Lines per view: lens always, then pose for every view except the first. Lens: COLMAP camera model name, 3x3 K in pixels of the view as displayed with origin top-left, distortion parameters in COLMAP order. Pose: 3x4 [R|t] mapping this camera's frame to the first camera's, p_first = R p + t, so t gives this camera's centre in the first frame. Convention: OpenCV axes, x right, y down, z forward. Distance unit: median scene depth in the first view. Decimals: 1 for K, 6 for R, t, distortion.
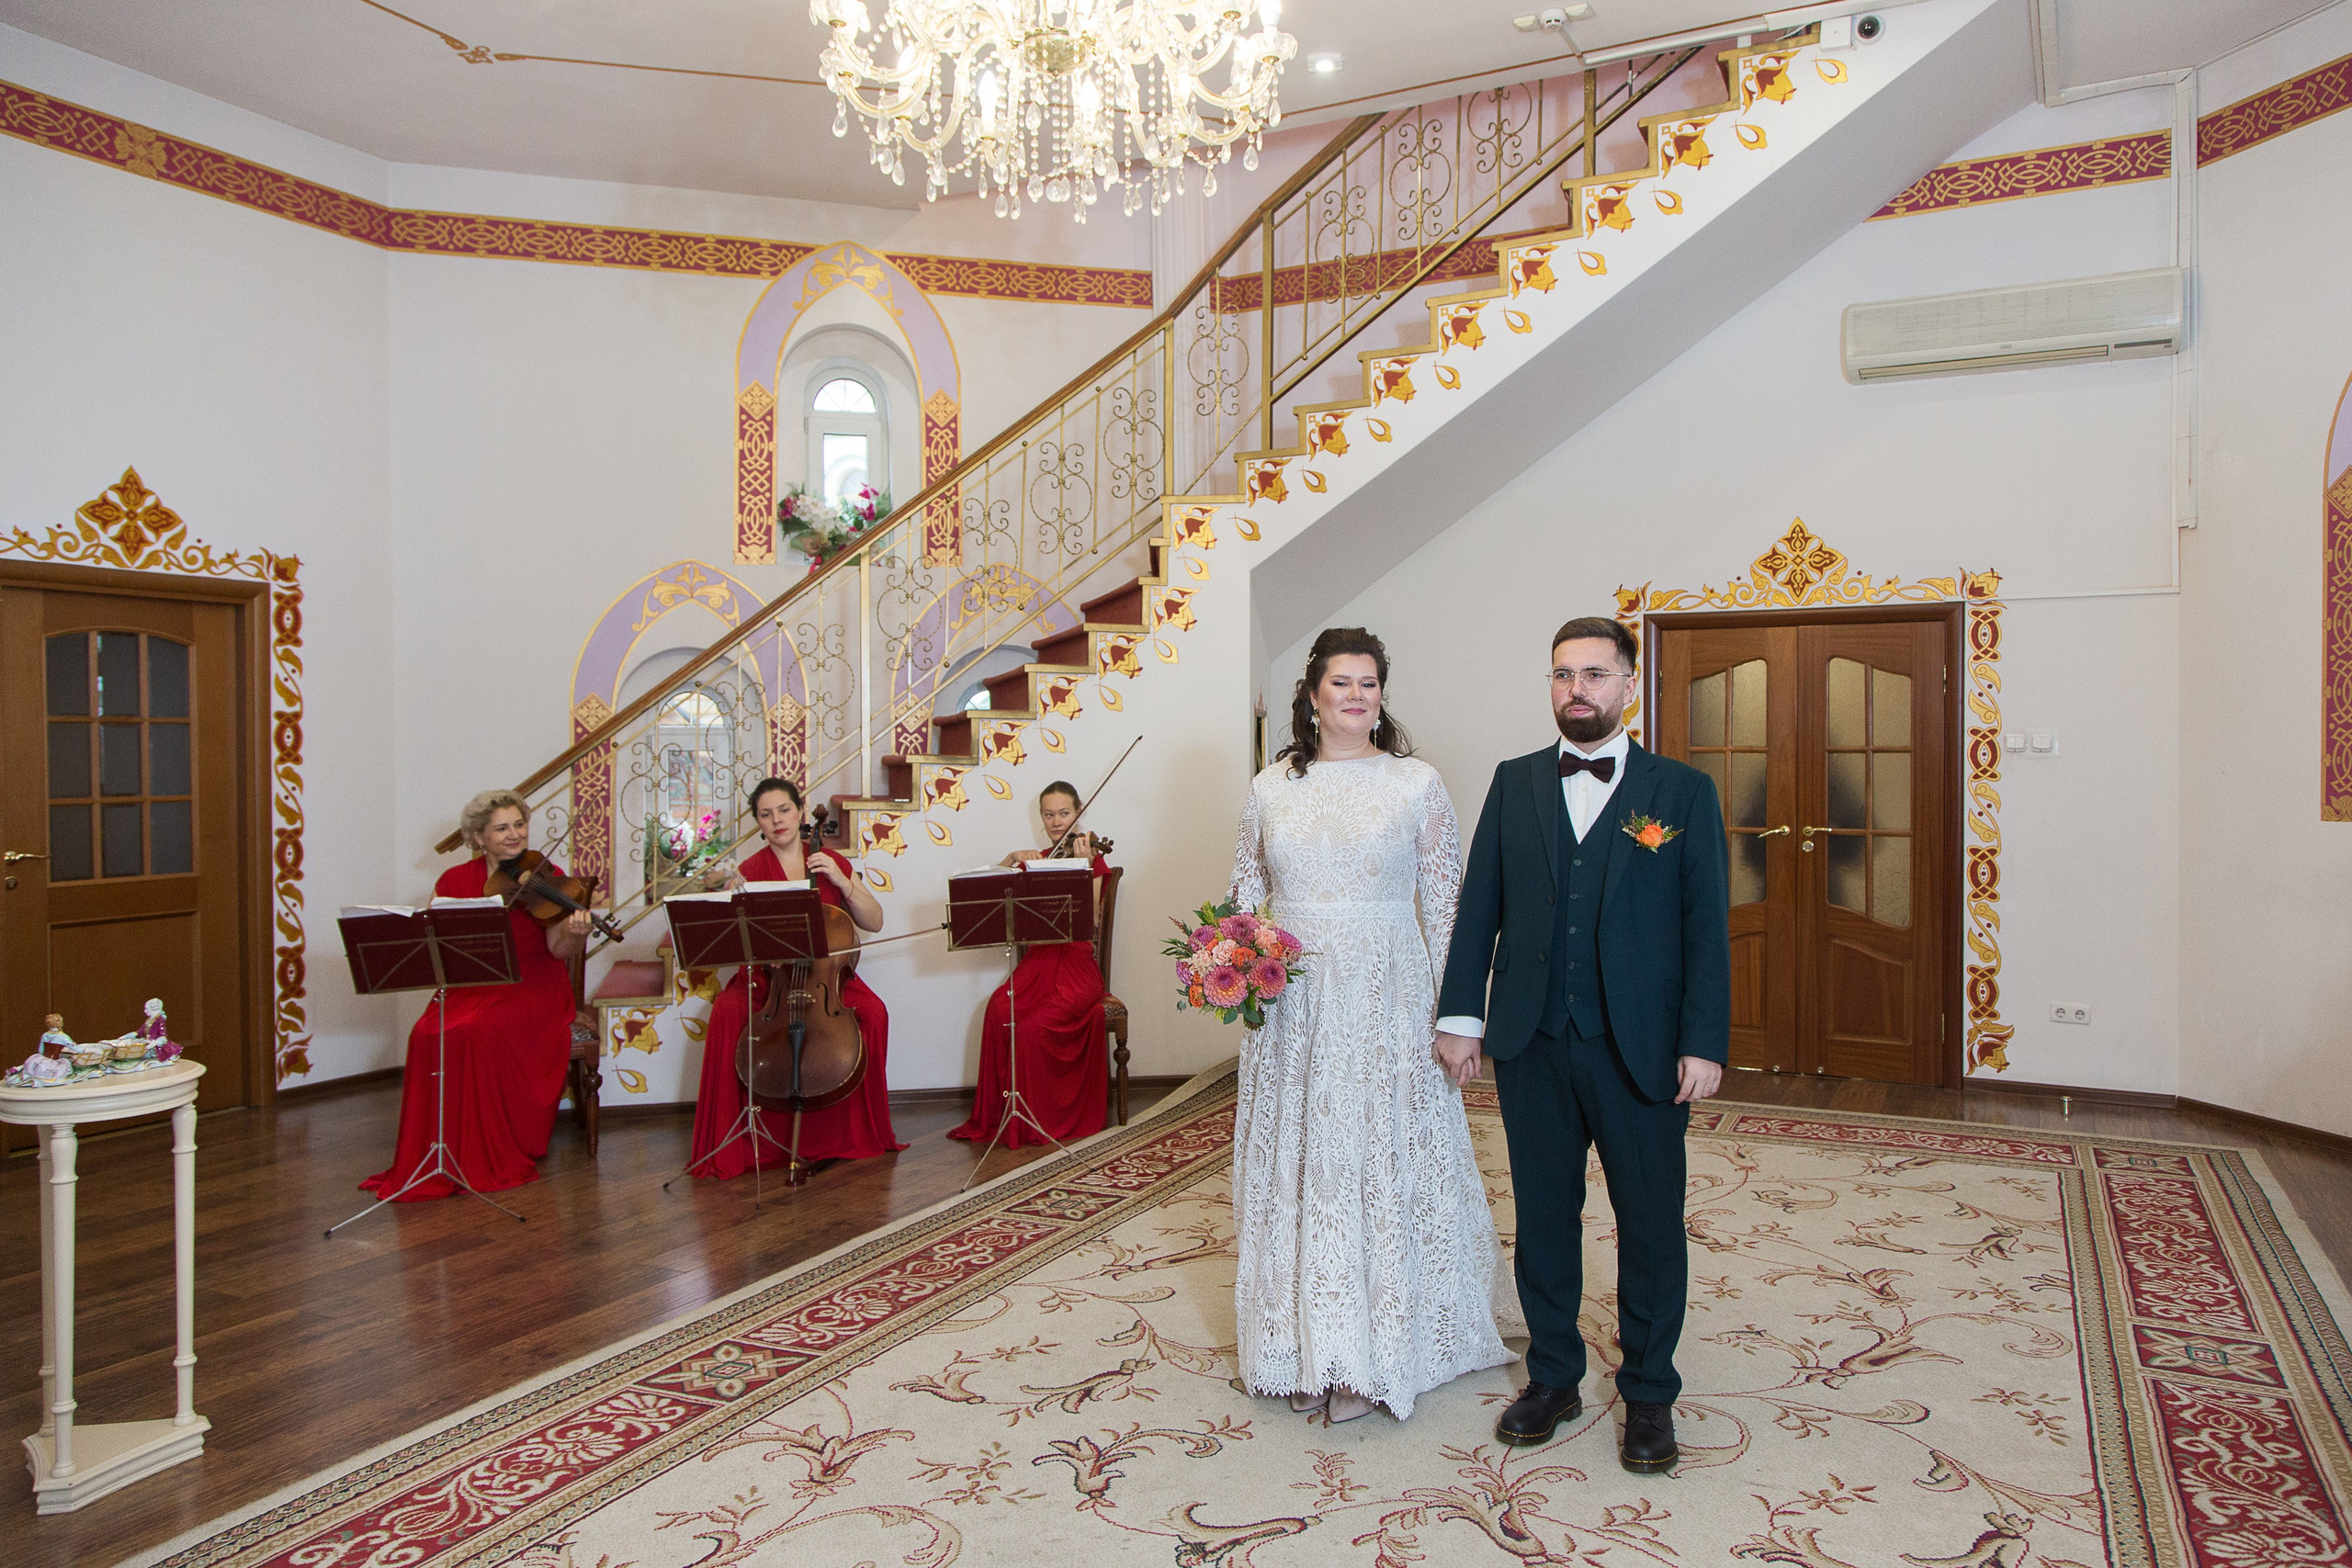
lens RADIAL K [[1614.3, 0, 1219.6], [0, 1614.3, 761.5], [0, 0, 1]] dist [0.016090, 0.004642]
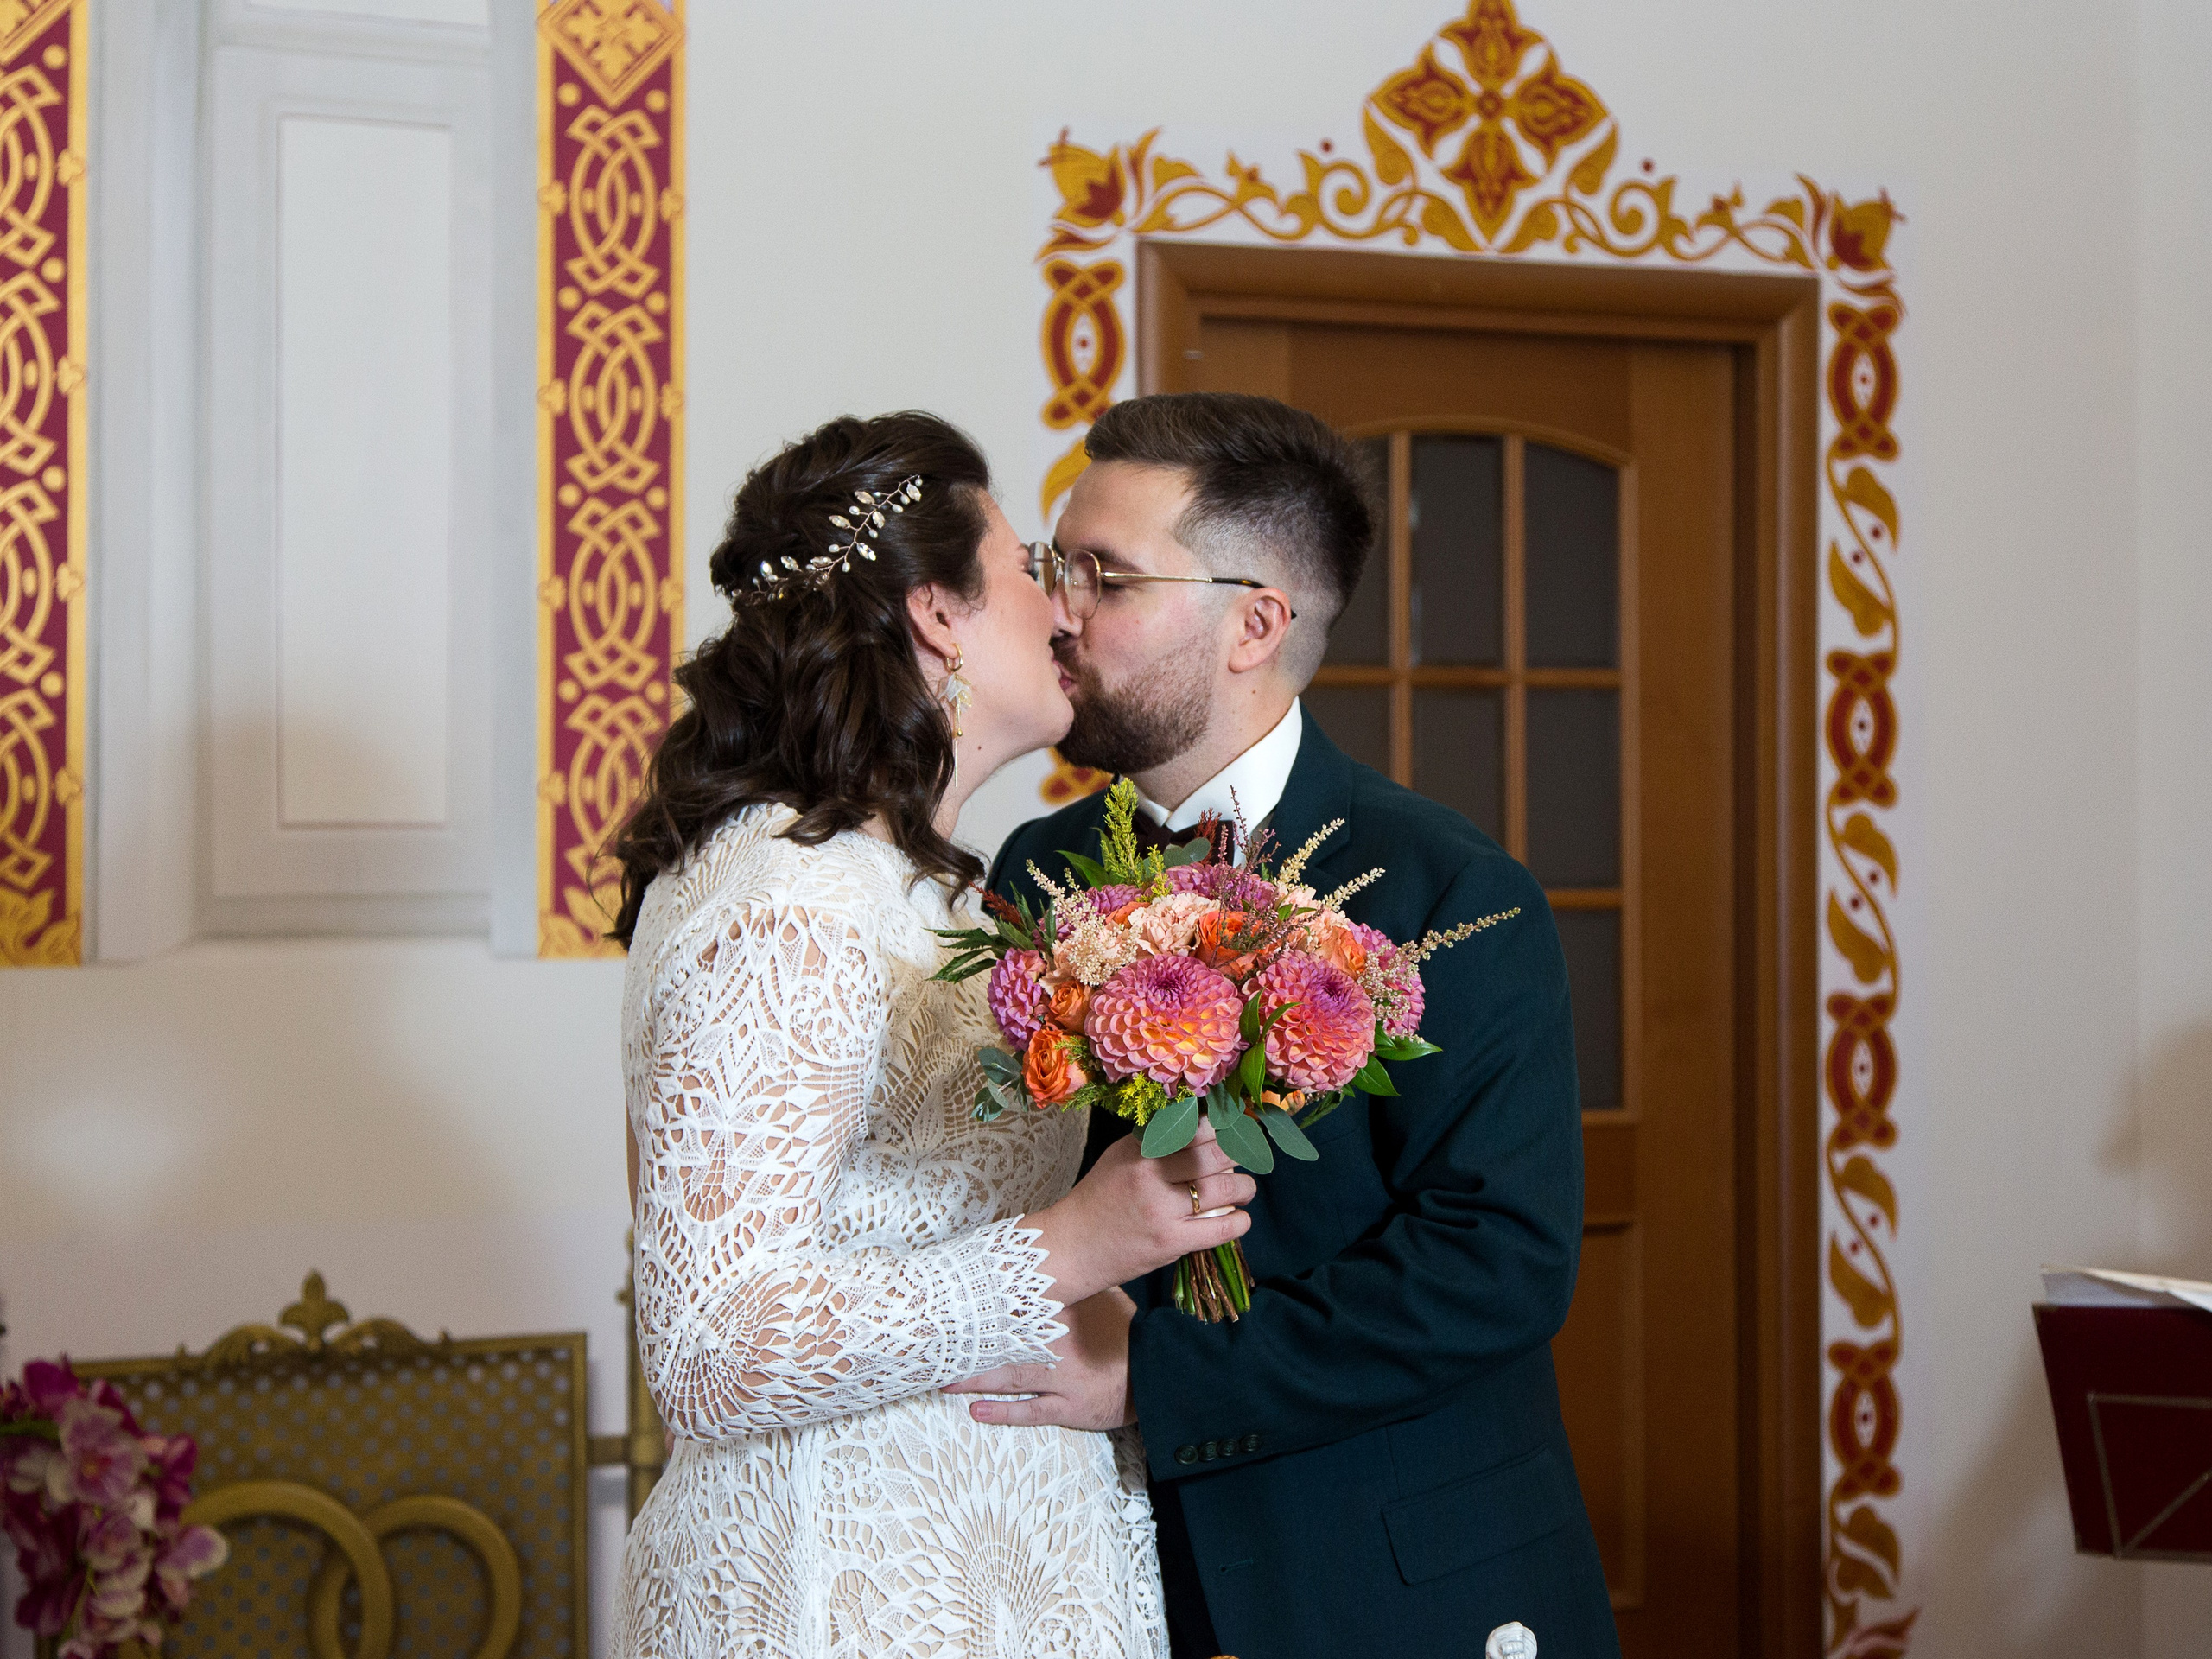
lens RADIAL K [[4546.5, 0, 1141.3], [0, 4546.5, 729.3], [0, 0, 1]] dist [0.028484, 0.159402]
pose [[0.782016, -0.000915, -0.623257, -0.096227], [-0.009866, 0.999855, -0.013848, 0.000320], [0.623180, 0.016979, 0.781894, 0.158694]]
